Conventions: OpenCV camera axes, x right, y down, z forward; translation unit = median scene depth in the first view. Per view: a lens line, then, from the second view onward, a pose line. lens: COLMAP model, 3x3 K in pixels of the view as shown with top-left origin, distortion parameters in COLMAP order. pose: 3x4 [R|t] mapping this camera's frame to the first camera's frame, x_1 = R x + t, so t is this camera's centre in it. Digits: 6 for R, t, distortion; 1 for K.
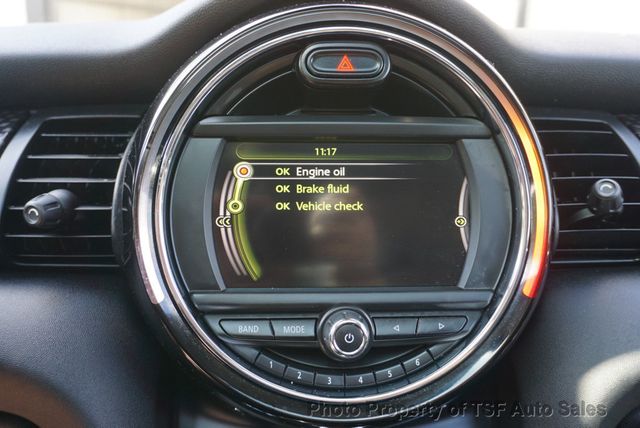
lens RADIAL K [[639.8, 0, 316.9], [0, 639.8, 213.4], [0, 0, 1]] dist [-0.001130, 0.000000]
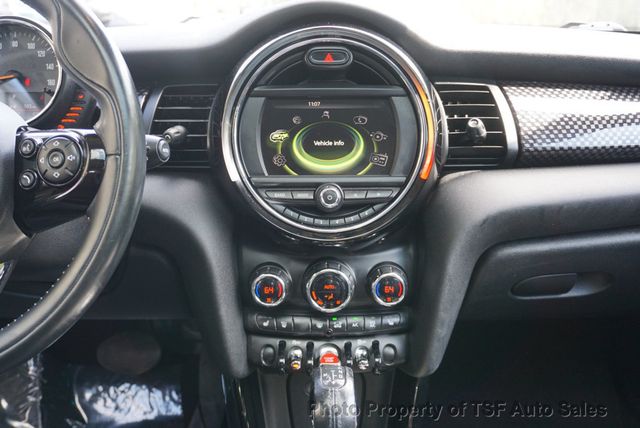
lens RADIAL K [[639.8, 0, 316.7], [0, 639.8, 215.9], [0, 0, 1]] dist [-0.001130, 0.000000]
pose [[0.999128, 0.000375, -0.041744, 0.086195], [0.002754, 0.997189, 0.074874, 0.094418], [0.041655, -0.074923, 0.996319, -0.936856]]
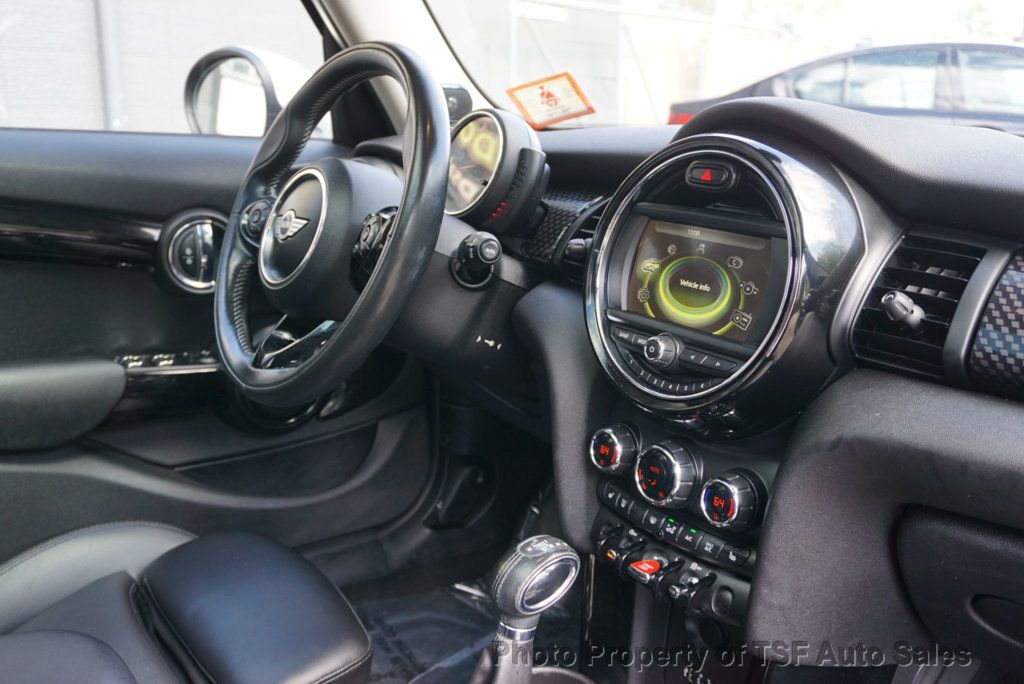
lens RADIAL K [[953.1, 0, 508.7], [0, 953.1, 337.7], [0, 0, 1]] dist [0.008677, 0.000000]
pose [[0.562316, 0.211900, -0.799312, 1.581566], [-0.216287, 0.970649, 0.105164, -0.001385], [0.798136, 0.113746, 0.591643, -0.609236]]
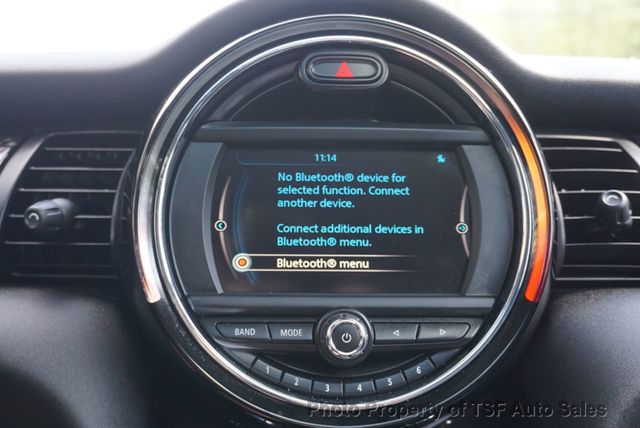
lens RADIAL K [[703.3, 0, 320.1], [0, 703.3, 216.1], [0, 0, 1]] dist [0.007772, 0.000000]
pose [[0.999733, 0.003690, -0.022825, 0.031180], [-0.006259, 0.993512, -0.113551, 0.121944], [0.022258, 0.113663, 0.993270, -0.087968]]
